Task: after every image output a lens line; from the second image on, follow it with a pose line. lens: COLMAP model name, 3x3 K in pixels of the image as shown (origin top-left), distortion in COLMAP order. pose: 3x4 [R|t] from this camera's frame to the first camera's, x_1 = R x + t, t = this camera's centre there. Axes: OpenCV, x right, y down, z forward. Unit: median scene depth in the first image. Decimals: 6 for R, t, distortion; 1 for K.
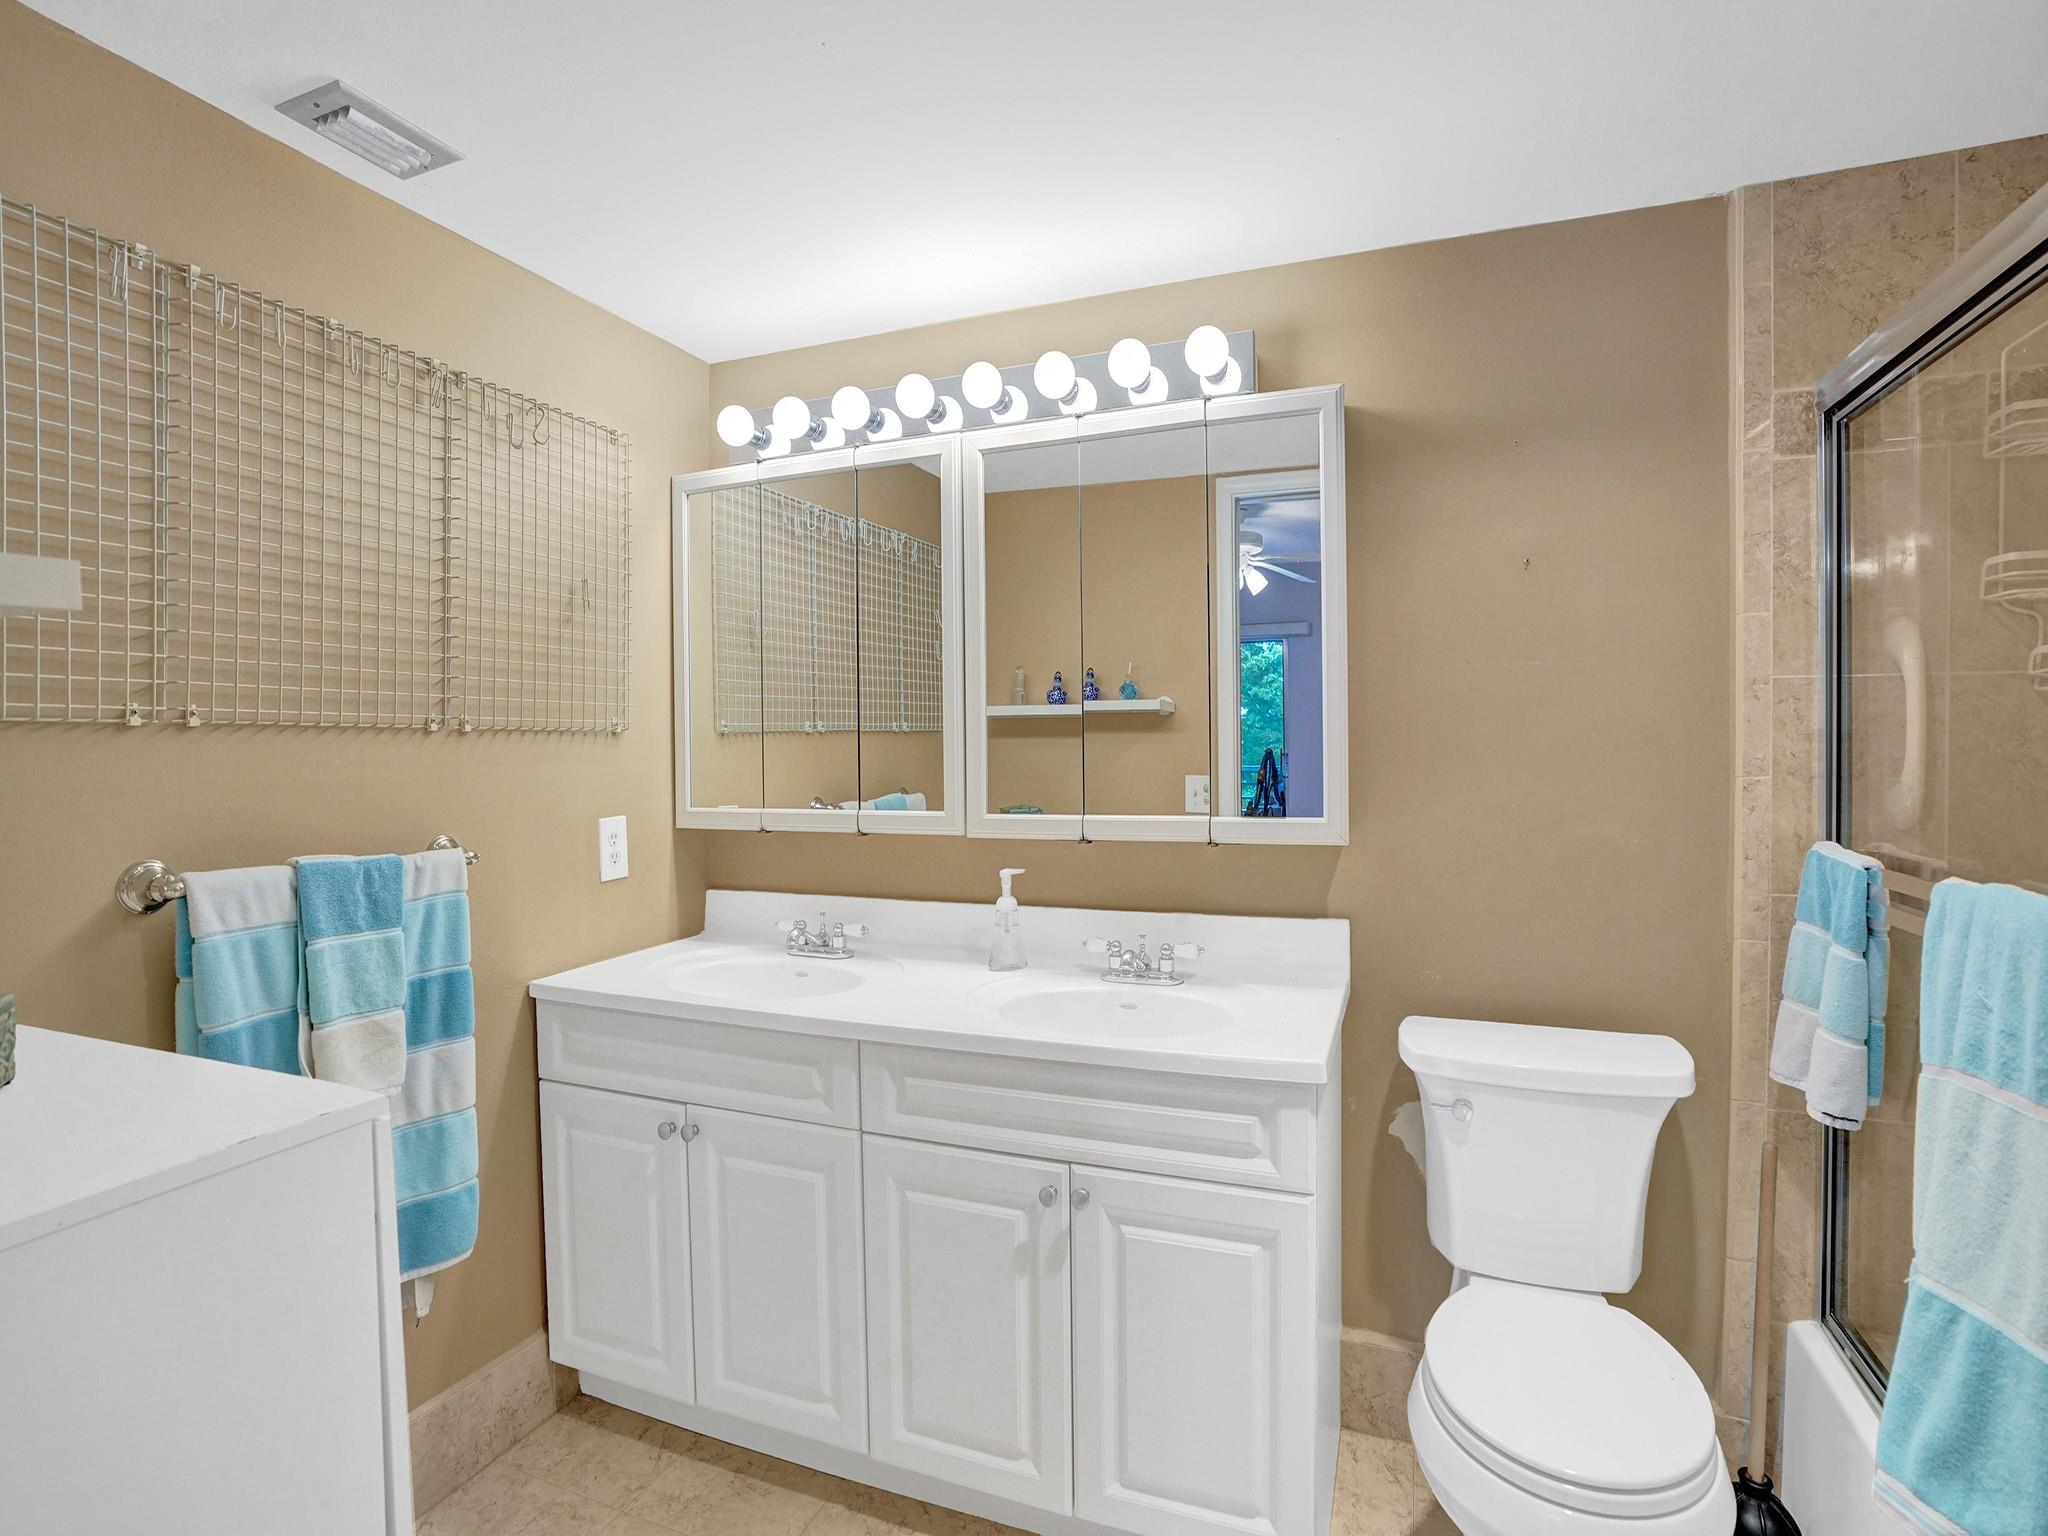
lens RADIAL K [[965.7, 0, 1016.1], [0, 965.7, 777.6], [0, 0, 1]] dist [-0.065250, 0.021979]
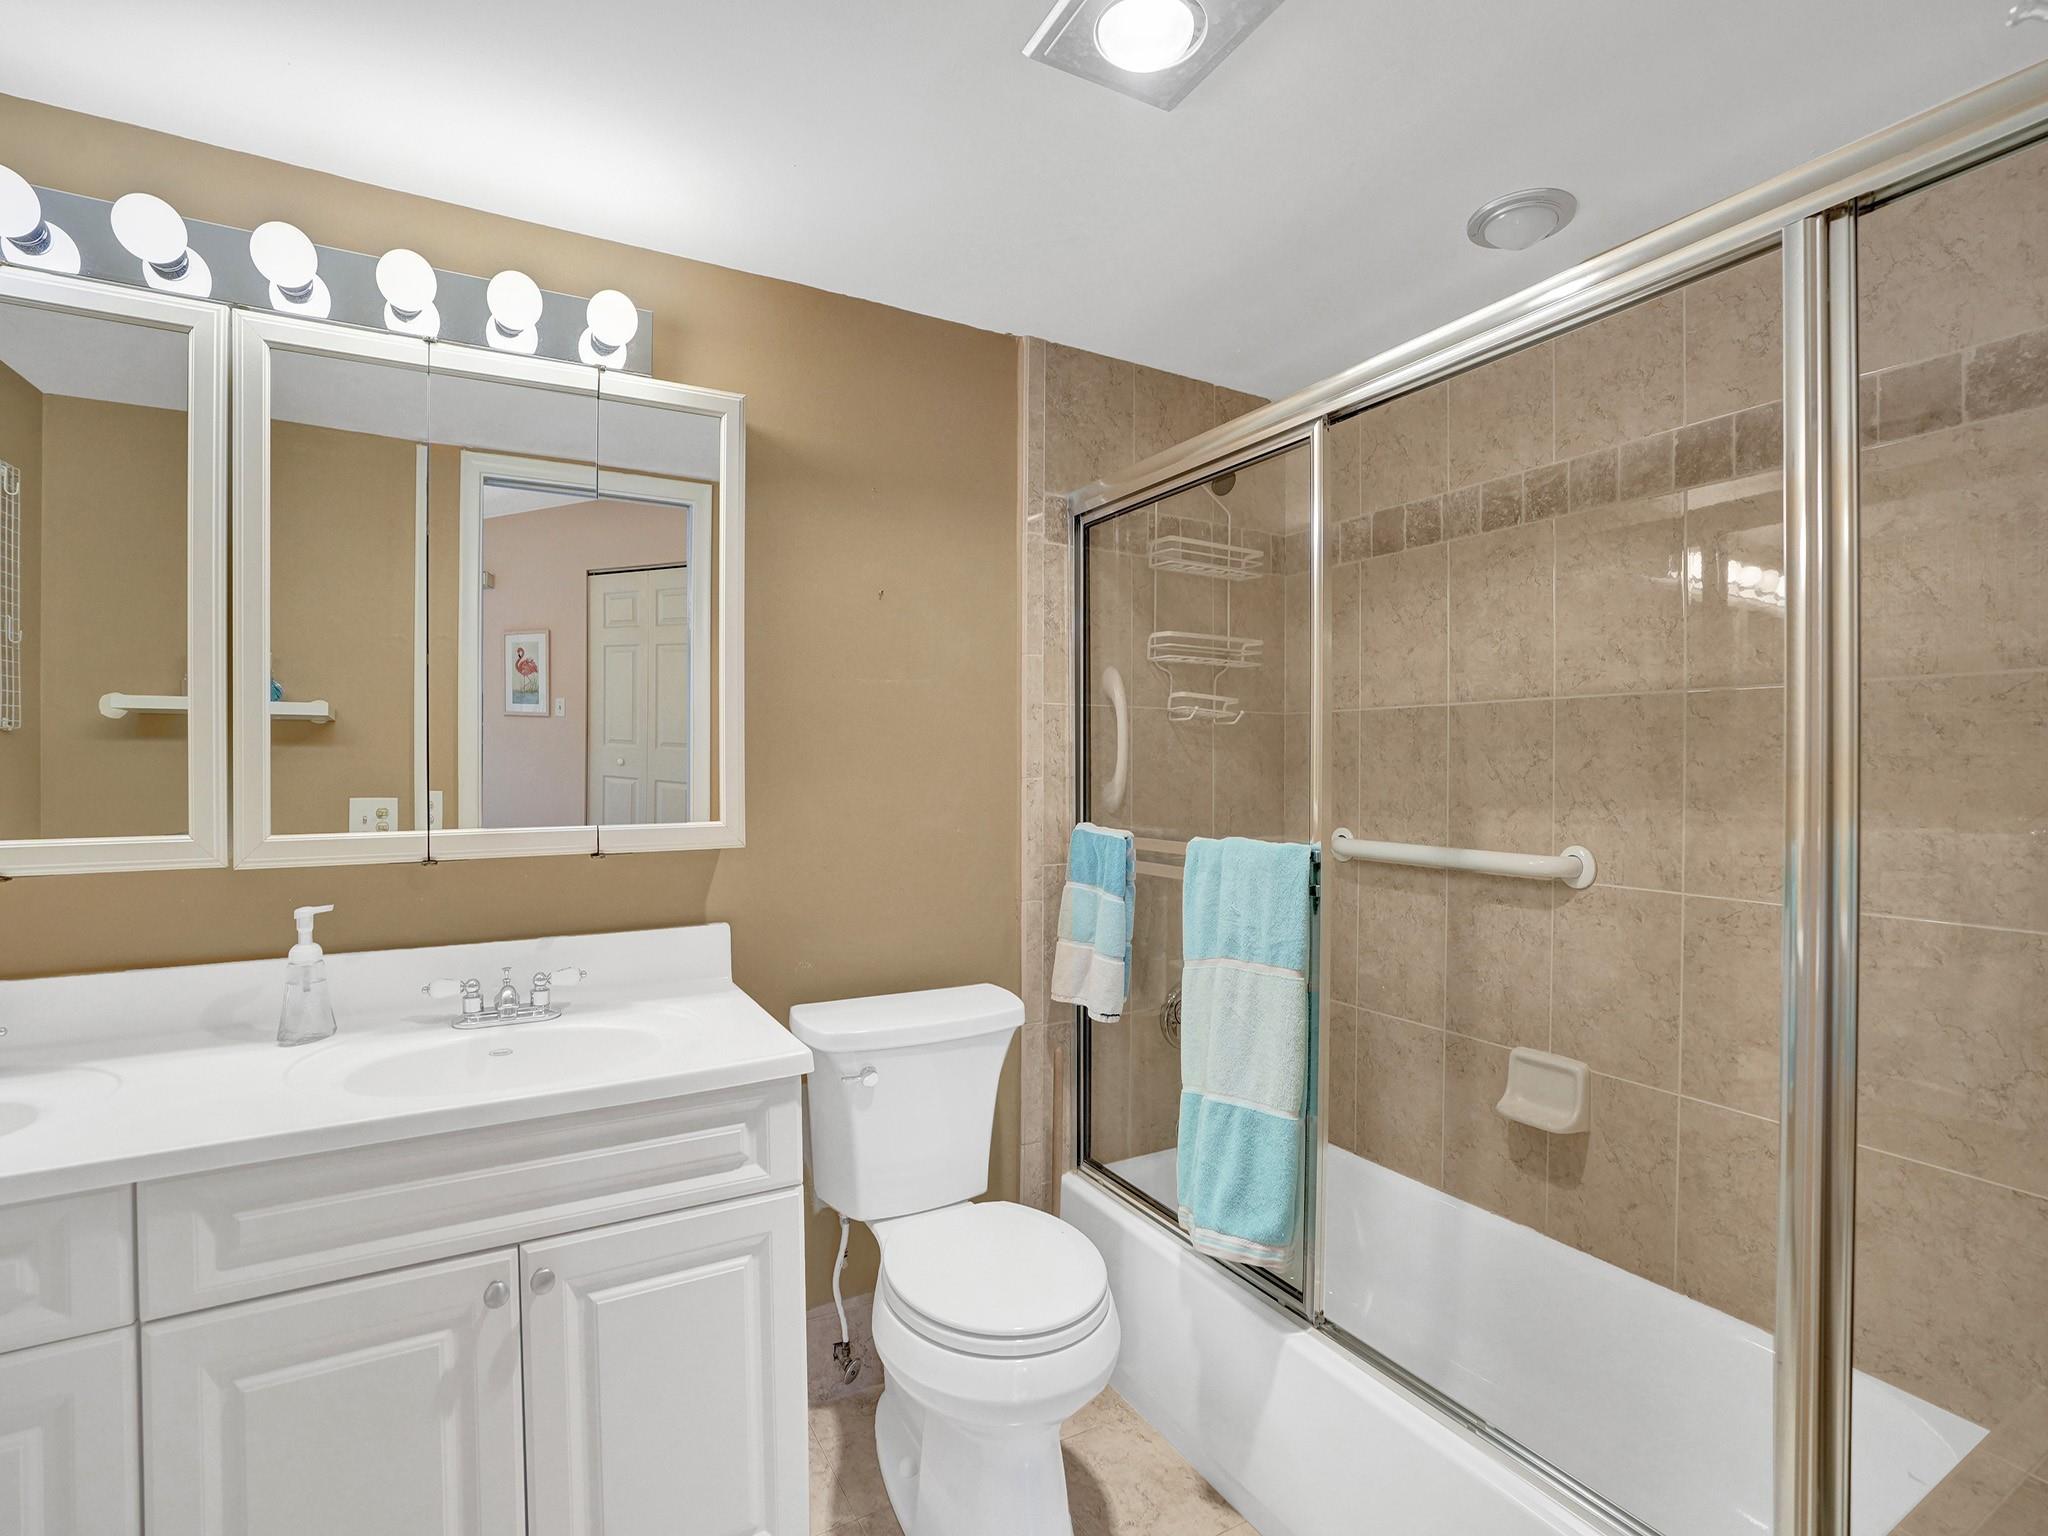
lens RADIAL K [[996.0, 0, 1029.3], [0, 996.0, 770.4], [0, 0, 1]] dist [-0.063234, 0.020530]
pose [[0.624354, -0.000297, 0.781141, -0.324755], [0.012125, 0.999883, -0.009312, 0.002428], [-0.781047, 0.015285, 0.624285, 0.116978]]
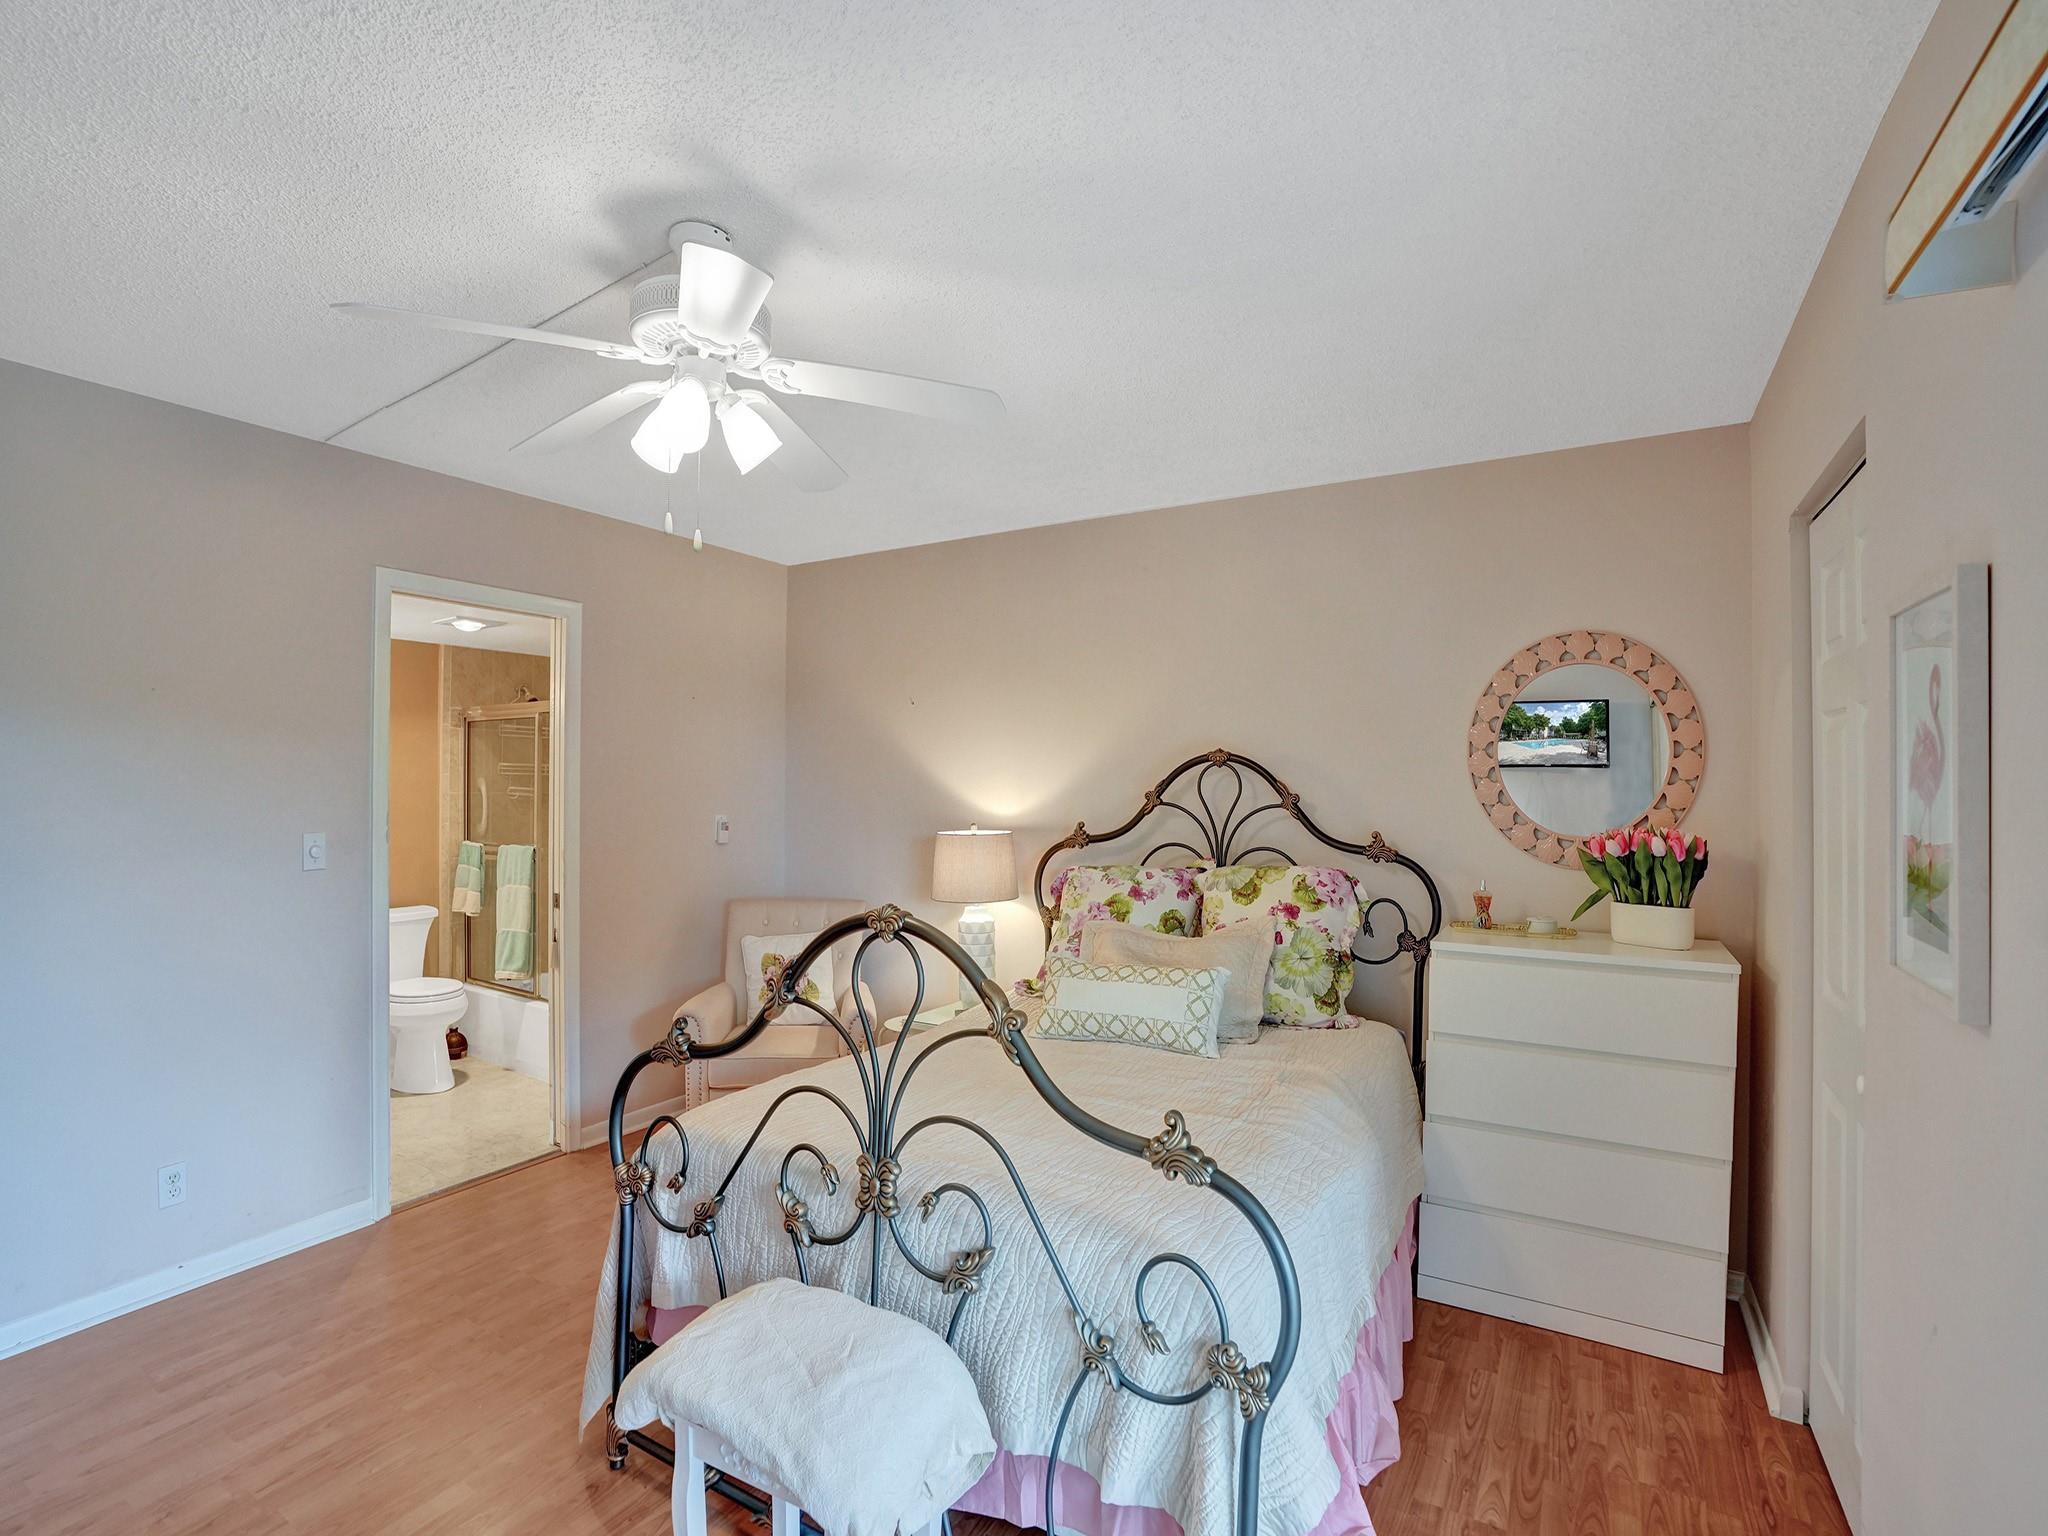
lens RADIAL K [[965.7, 0, 1016.1], [0, 965.7, 777.6], [0, 0, 1]] dist [-0.065250, 0.021979]
pose [[0.187547, 0.011212, 0.982192, -2.115997], [0.016730, 0.999753, -0.014607, -0.079195], [-0.982113, 0.019172, 0.187314, -1.612971]]
